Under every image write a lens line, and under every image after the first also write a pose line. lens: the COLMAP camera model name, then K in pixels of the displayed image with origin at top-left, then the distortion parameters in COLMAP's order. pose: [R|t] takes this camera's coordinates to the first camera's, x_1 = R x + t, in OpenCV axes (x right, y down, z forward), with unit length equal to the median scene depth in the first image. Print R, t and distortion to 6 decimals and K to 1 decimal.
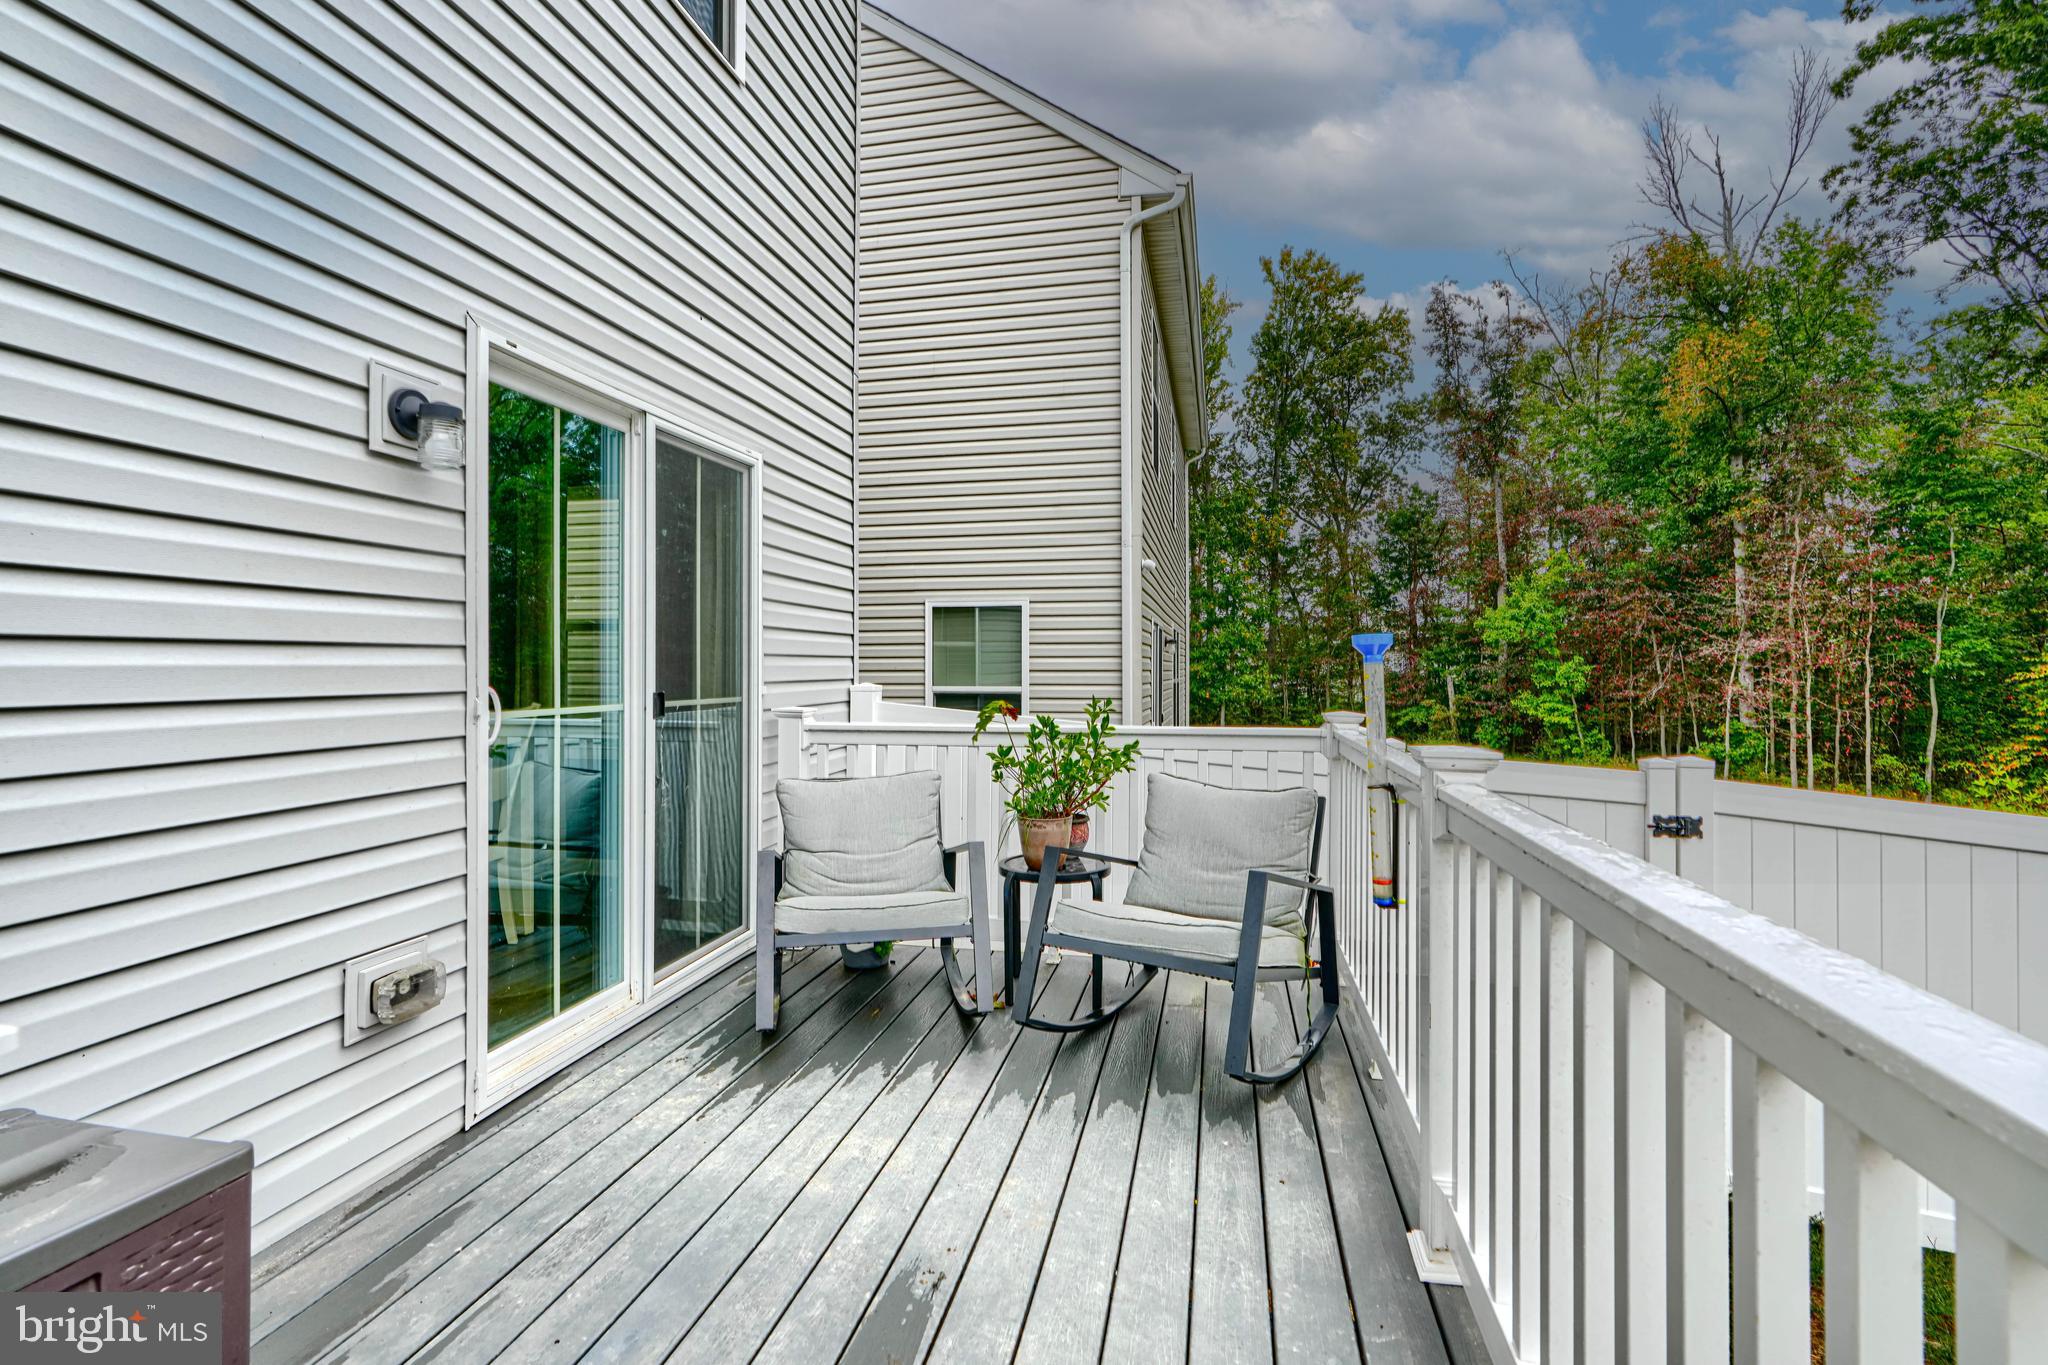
lens RADIAL K [[932.9, 0, 1024.0], [0, 932.9, 673.1], [0, 0, 1]] dist [0.006148, 0.000288]
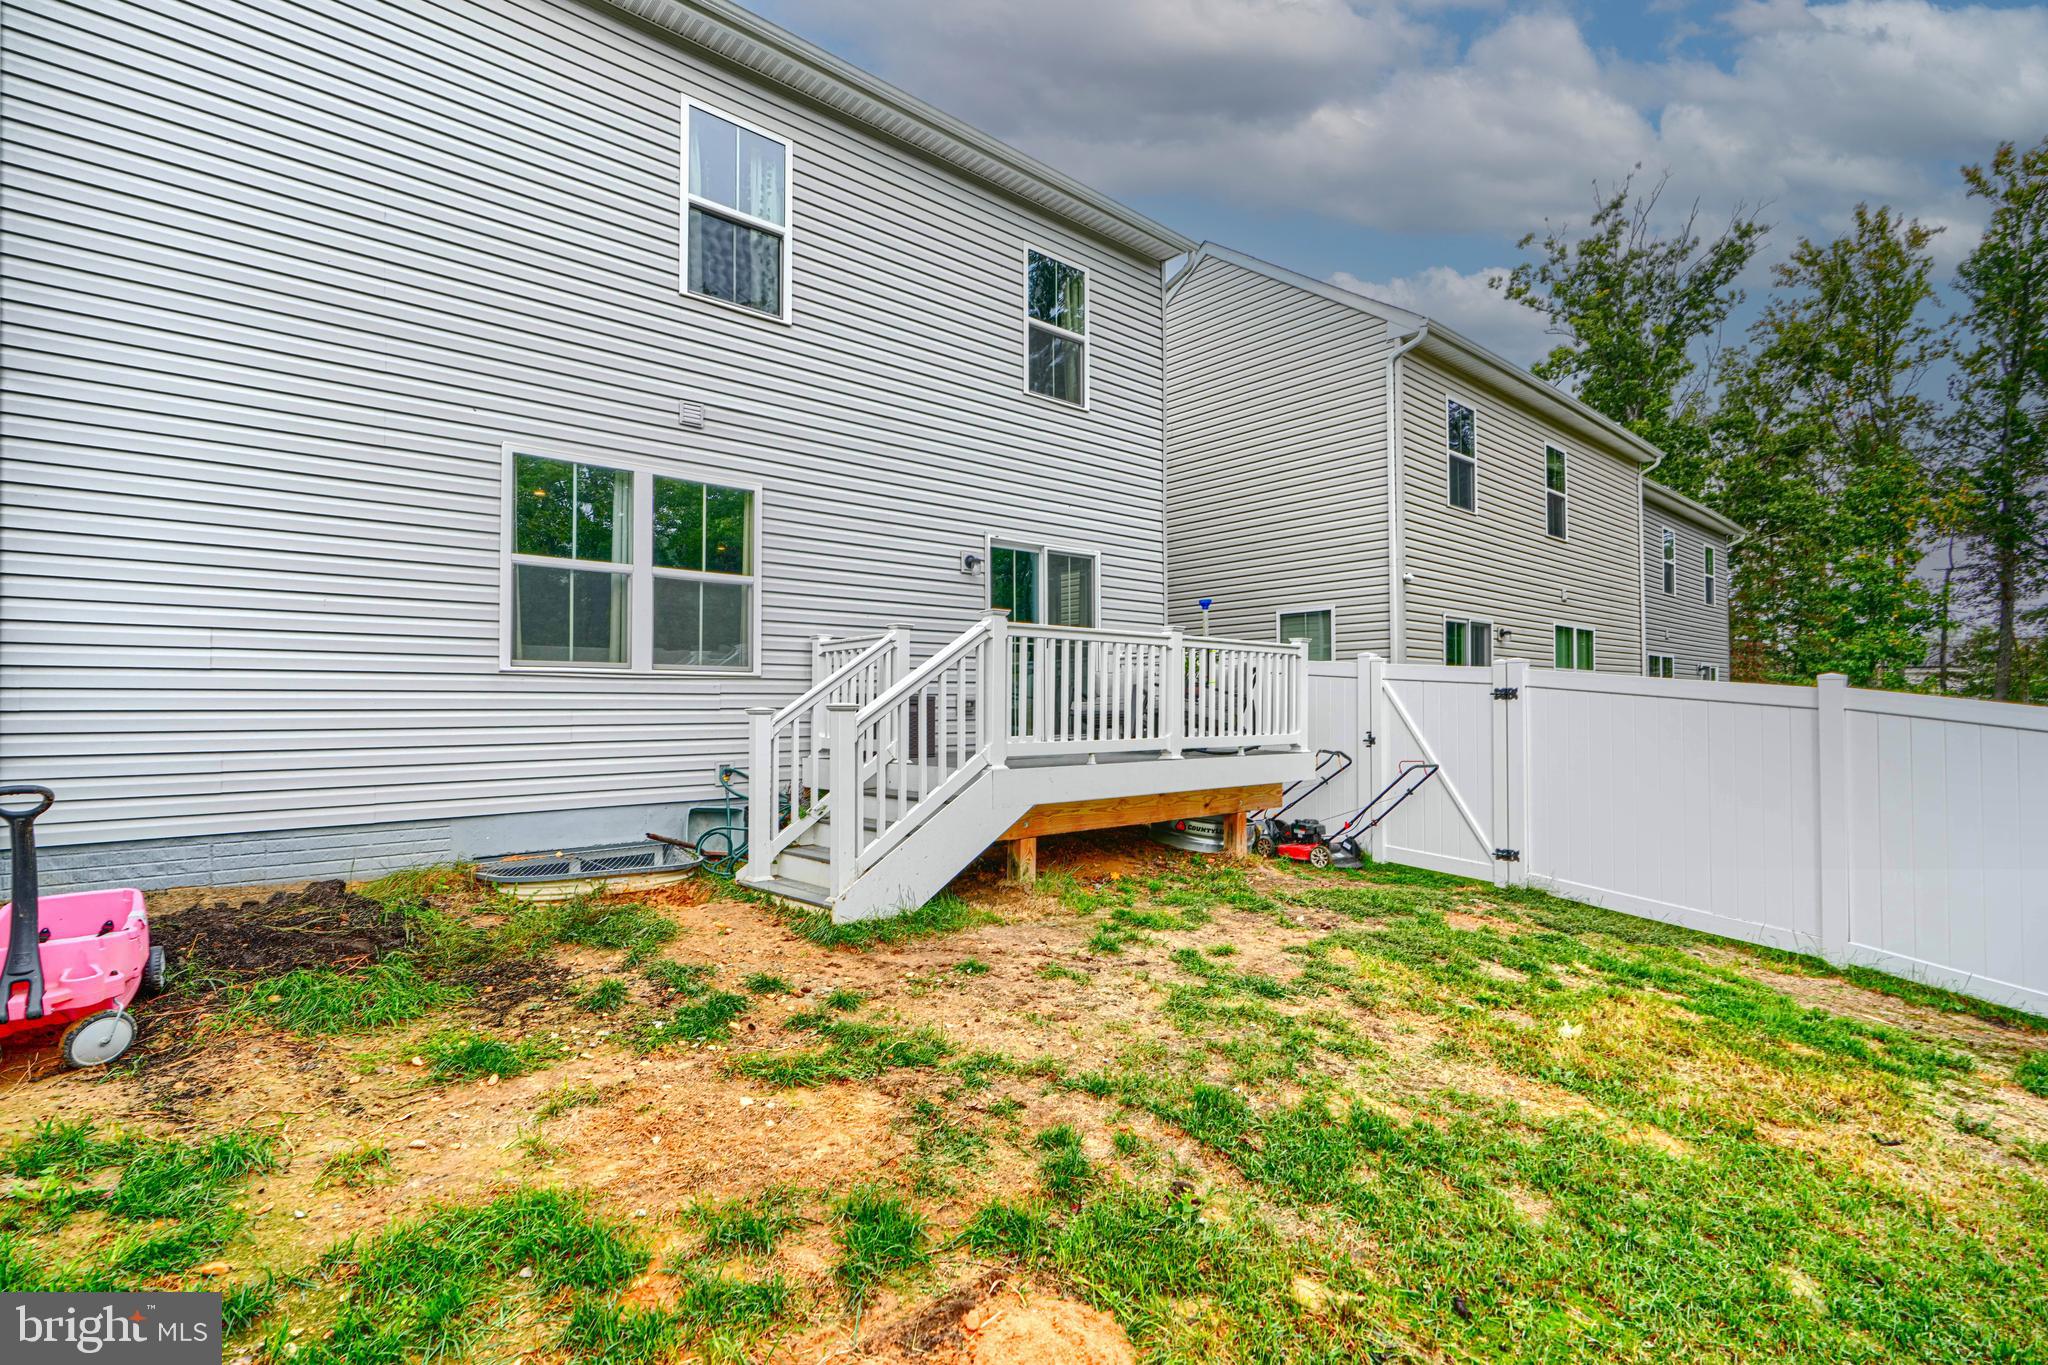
lens RADIAL K [[909.4, 0, 1014.6], [0, 909.4, 695.2], [0, 0, 1]] dist [0.000237, -0.000046]
pose [[0.786914, -0.009115, -0.616995, 0.538174], [-0.002151, 0.999844, -0.017514, 0.102860], [0.617059, 0.015109, 0.786772, -0.549585]]
